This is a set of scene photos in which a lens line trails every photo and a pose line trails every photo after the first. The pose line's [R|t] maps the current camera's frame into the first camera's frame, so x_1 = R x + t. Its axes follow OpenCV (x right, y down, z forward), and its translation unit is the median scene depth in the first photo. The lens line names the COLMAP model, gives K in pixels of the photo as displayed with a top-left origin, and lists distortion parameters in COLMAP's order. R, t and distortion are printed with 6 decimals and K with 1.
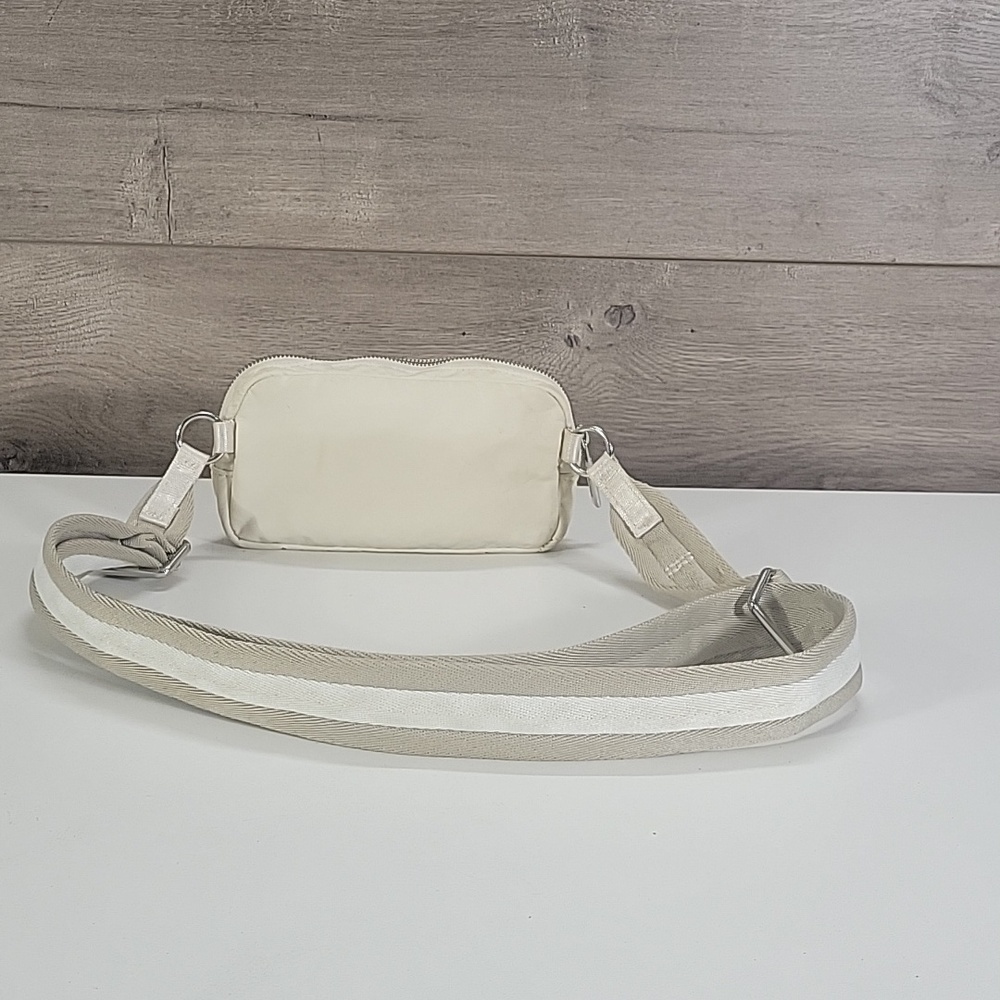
lens RADIAL K [[1703.7, 0, 499.8], [0, 1703.7, 493.1], [0, 0, 1]] dist [0.016649, 0.000000]
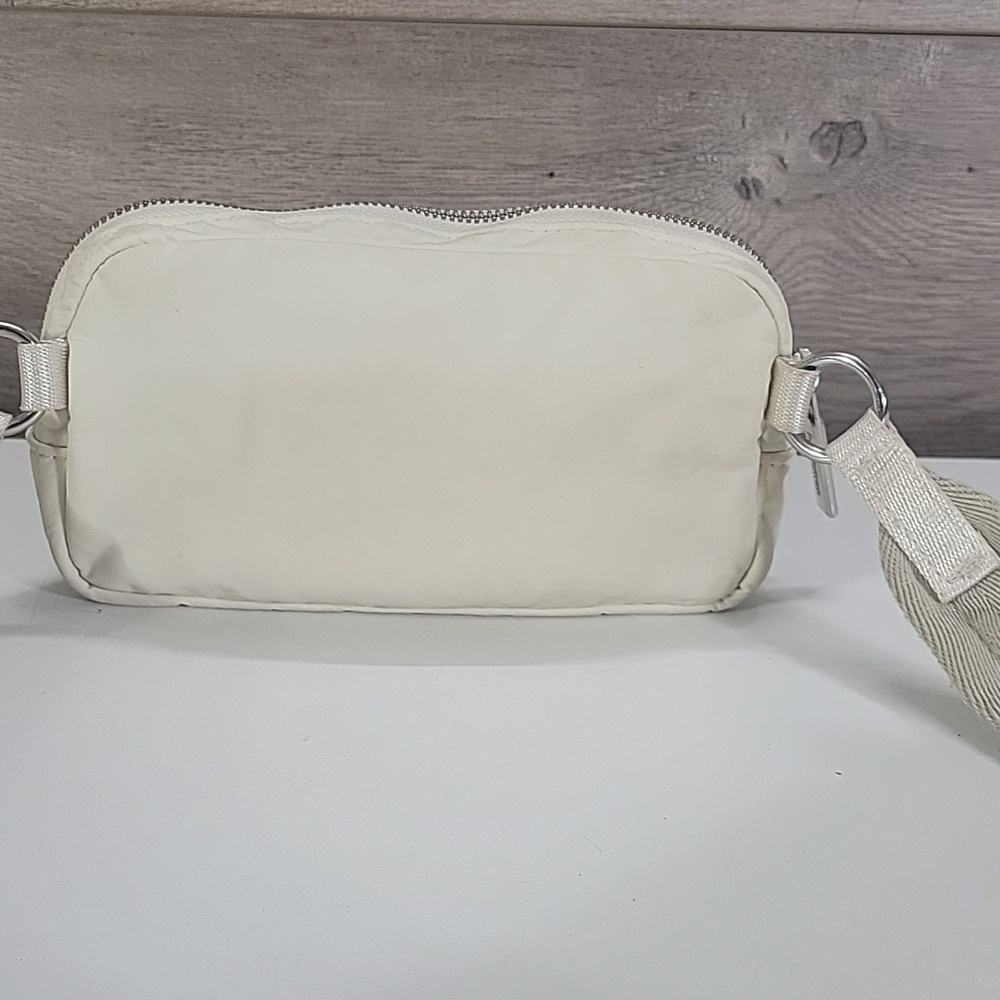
lens RADIAL K [[1703.7, 0, 478.5], [0, 1703.7, 477.2], [0, 0, 1]] dist [0.016649, 0.000000]
pose [[0.998803, 0.005929, -0.048557, -0.017397], [-0.003489, 0.998734, 0.050179, -0.024247], [0.048794, -0.049950, 0.997559, 0.452388]]
